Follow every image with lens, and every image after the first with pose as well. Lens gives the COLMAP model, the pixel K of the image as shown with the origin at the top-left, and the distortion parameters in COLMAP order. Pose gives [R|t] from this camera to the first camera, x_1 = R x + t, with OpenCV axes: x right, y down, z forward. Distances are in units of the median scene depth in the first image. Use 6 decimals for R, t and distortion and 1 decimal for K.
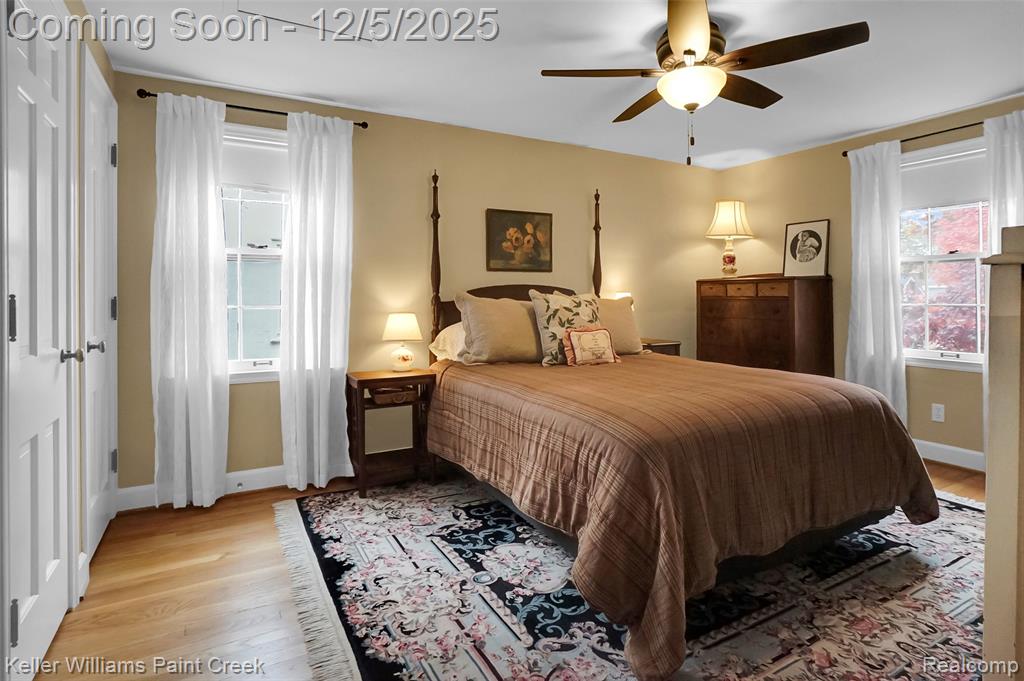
lens RADIAL K [[526.0, 0, 511.3], [0, 526.0, 295.2], [0, 0, 1]] dist [-0.000297, 0.000559]
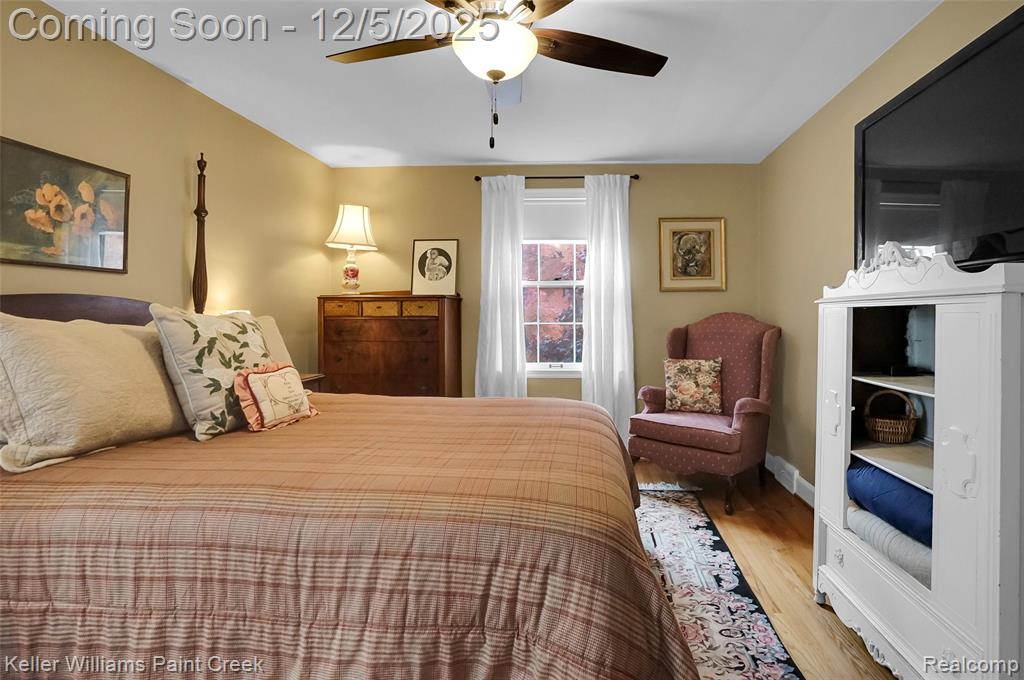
lens RADIAL K [[530.5, 0, 469.0], [0, 530.5, 310.1], [0, 0, 1]] dist [-0.020563, 0.000247]
pose [[0.547888, 0.009164, 0.836502, -0.247387], [-0.002581, 0.999954, -0.009264, 0.000521], [-0.836548, 0.002917, 0.547886, 0.442448]]
